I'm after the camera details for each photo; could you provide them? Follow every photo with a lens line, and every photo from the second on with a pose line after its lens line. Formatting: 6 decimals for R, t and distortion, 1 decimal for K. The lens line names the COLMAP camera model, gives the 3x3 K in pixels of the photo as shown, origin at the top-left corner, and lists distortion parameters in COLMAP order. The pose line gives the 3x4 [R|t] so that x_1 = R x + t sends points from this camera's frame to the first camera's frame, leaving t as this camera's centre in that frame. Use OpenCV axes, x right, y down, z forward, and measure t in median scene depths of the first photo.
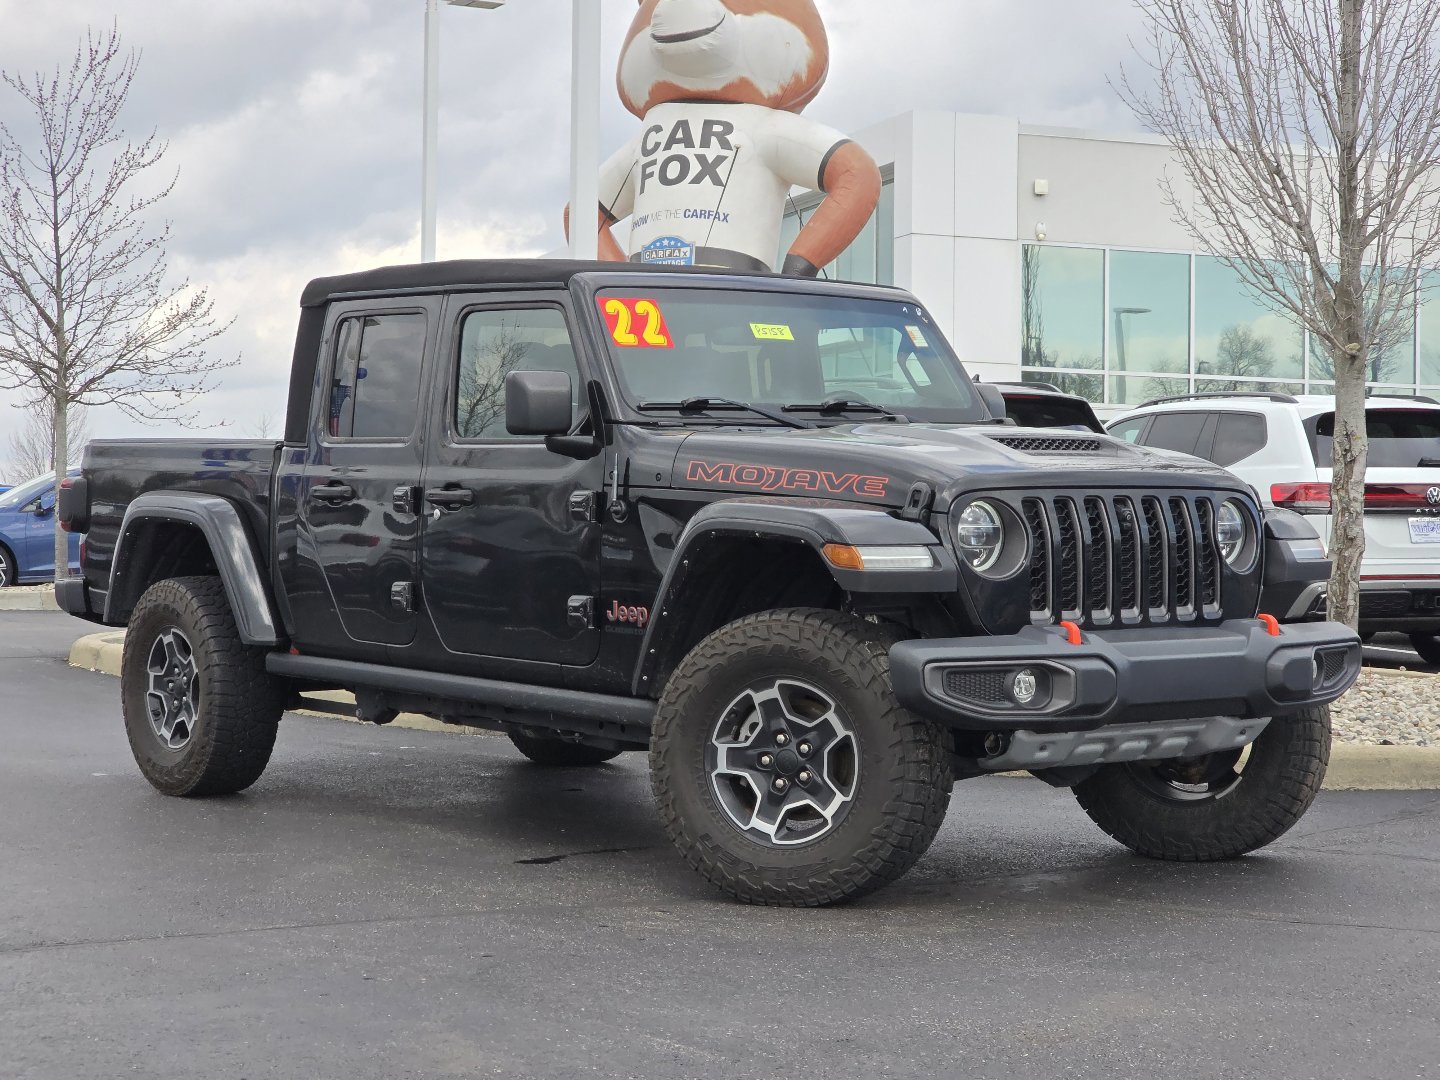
lens RADIAL K [[2950.4, 0, 720.0], [0, 2950.4, 540.0], [0, 0, 1]] dist [-0.064950, 0.202724]
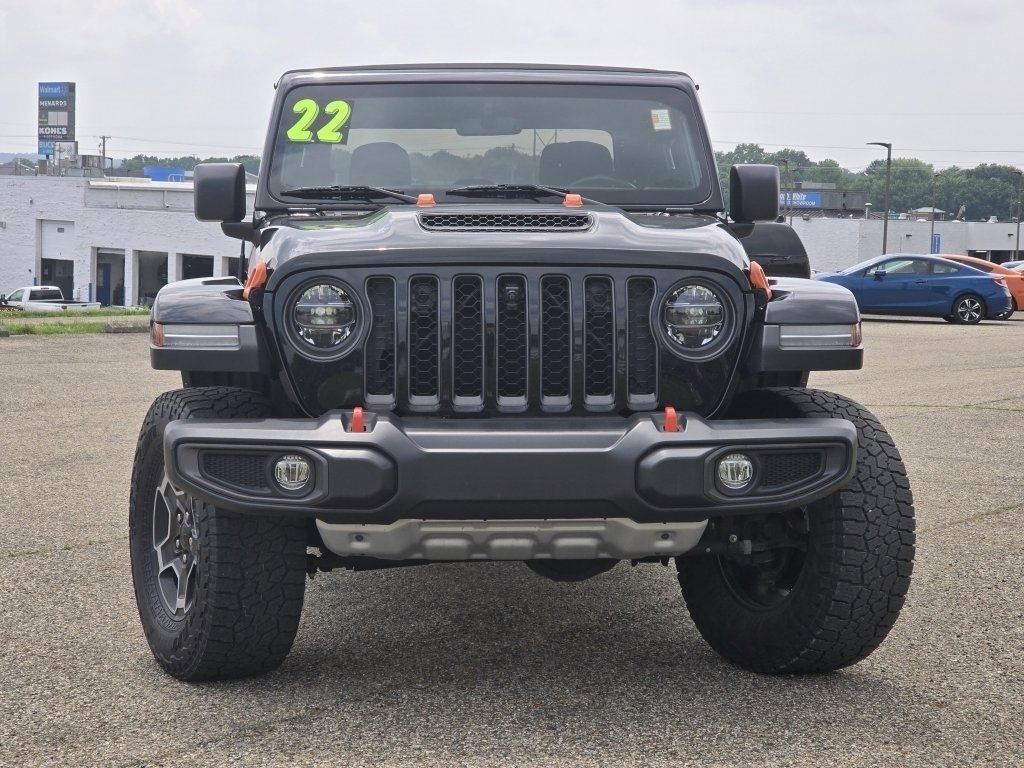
lens RADIAL K [[2065.5, 0, 513.6], [0, 2065.5, 340.8], [0, 0, 1]] dist [-0.035788, 0.034249]
pose [[0.813944, 0.017337, -0.580685, 0.464356], [-0.010633, 0.999832, 0.014947, -0.003425], [0.580847, -0.005992, 0.813991, 0.417647]]
